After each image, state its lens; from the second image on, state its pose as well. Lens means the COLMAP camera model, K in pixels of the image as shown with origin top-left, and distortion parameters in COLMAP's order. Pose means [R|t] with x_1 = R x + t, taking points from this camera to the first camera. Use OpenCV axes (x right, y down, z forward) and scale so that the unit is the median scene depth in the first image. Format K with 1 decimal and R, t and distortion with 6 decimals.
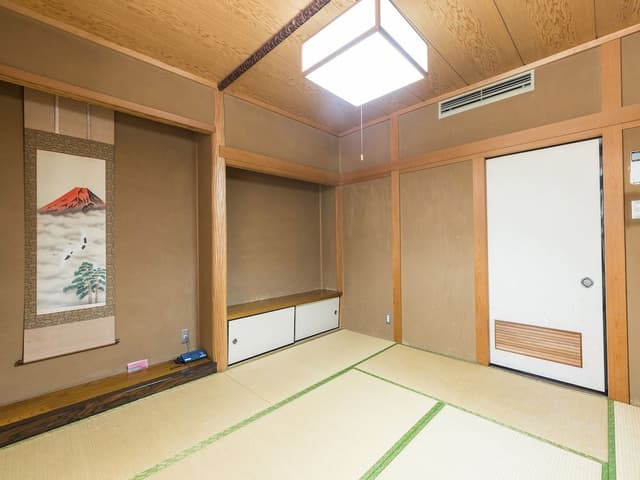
lens RADIAL K [[283.2, 0, 322.5], [0, 283.2, 236.9], [0, 0, 1]] dist [0.003230, 0.000242]
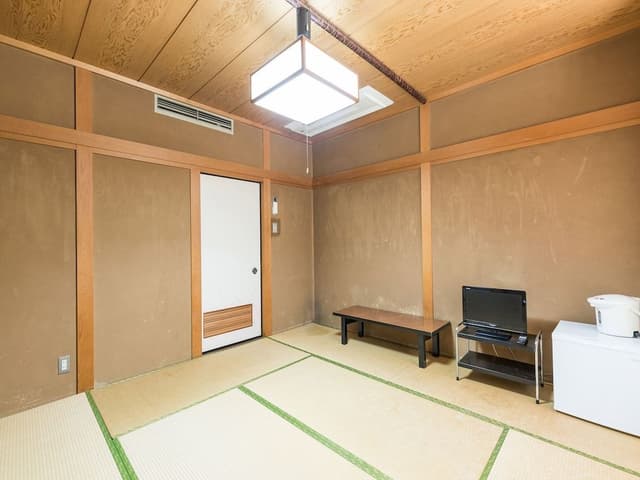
lens RADIAL K [[287.8, 0, 320.0], [0, 287.8, 240.0], [0, 0, 1]] dist [-0.001909, -0.000454]
pose [[-0.009252, 0.025543, 0.999631, -0.660952], [0.002198, 0.999672, -0.025524, 0.028058], [-0.999955, 0.001961, -0.009305, 0.616779]]
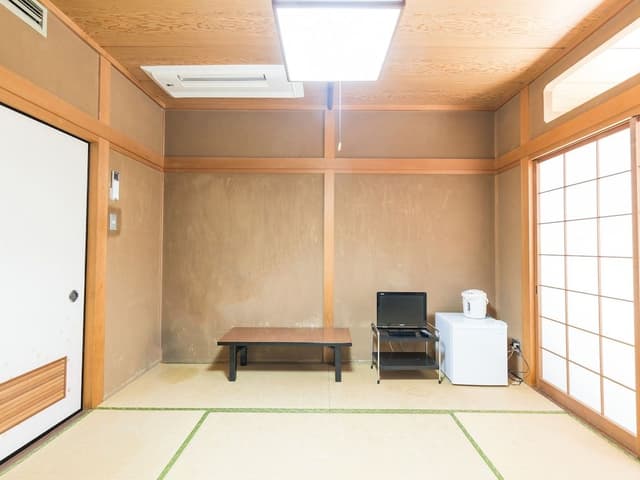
lens RADIAL K [[289.3, 0, 323.9], [0, 289.3, 241.7], [0, 0, 1]] dist [0.003987, 0.000025]
pose [[-0.702503, 0.027634, 0.711144, -0.264060], [-0.005237, 0.999018, -0.043993, 0.024900], [-0.711661, -0.034629, -0.701669, 1.035557]]
